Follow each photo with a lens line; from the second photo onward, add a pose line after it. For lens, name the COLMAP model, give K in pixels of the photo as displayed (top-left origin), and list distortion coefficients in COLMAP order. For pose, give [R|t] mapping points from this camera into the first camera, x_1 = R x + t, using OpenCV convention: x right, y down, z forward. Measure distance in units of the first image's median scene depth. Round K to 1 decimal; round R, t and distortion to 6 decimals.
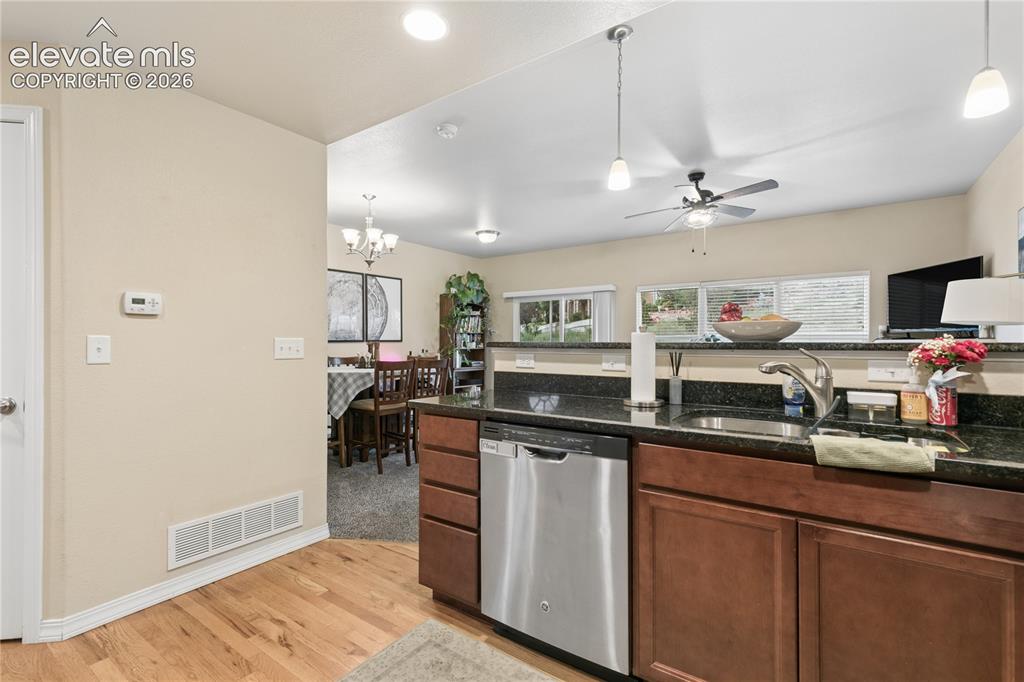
lens RADIAL K [[460.4, 0, 515.6], [0, 460.4, 344.1], [0, 0, 1]] dist [0.008695, -0.001128]
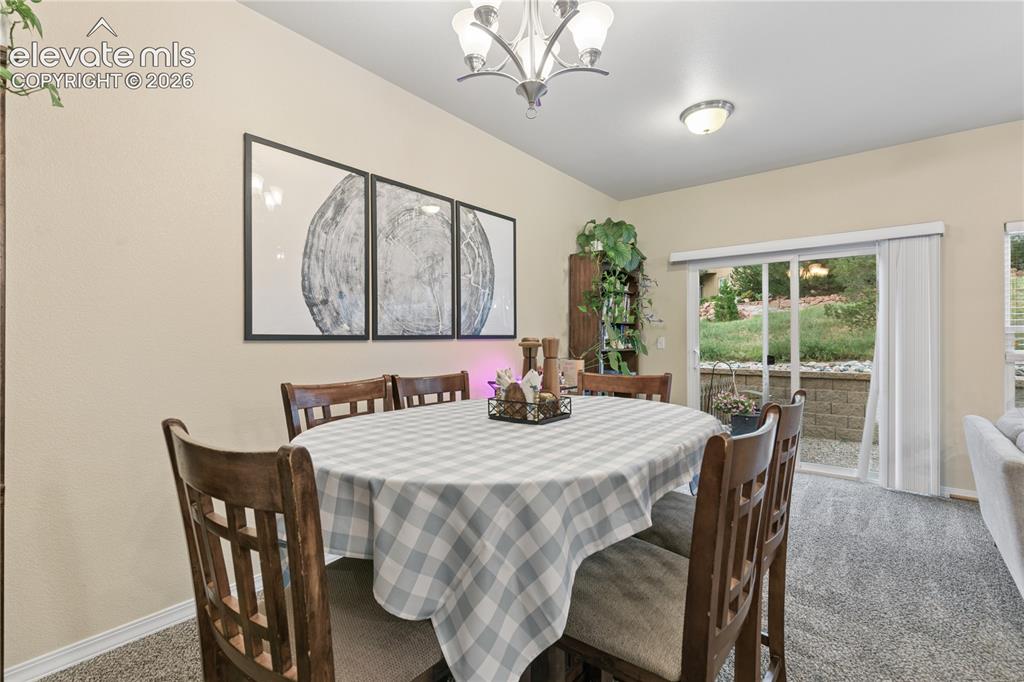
lens RADIAL K [[460.4, 0, 505.9], [0, 460.4, 343.1], [0, 0, 1]] dist [0.008695, -0.001128]
pose [[0.996719, -0.002443, -0.080903, -0.305837], [0.002697, 0.999992, 0.003021, -0.001789], [0.080895, -0.003229, 0.996717, 0.668348]]
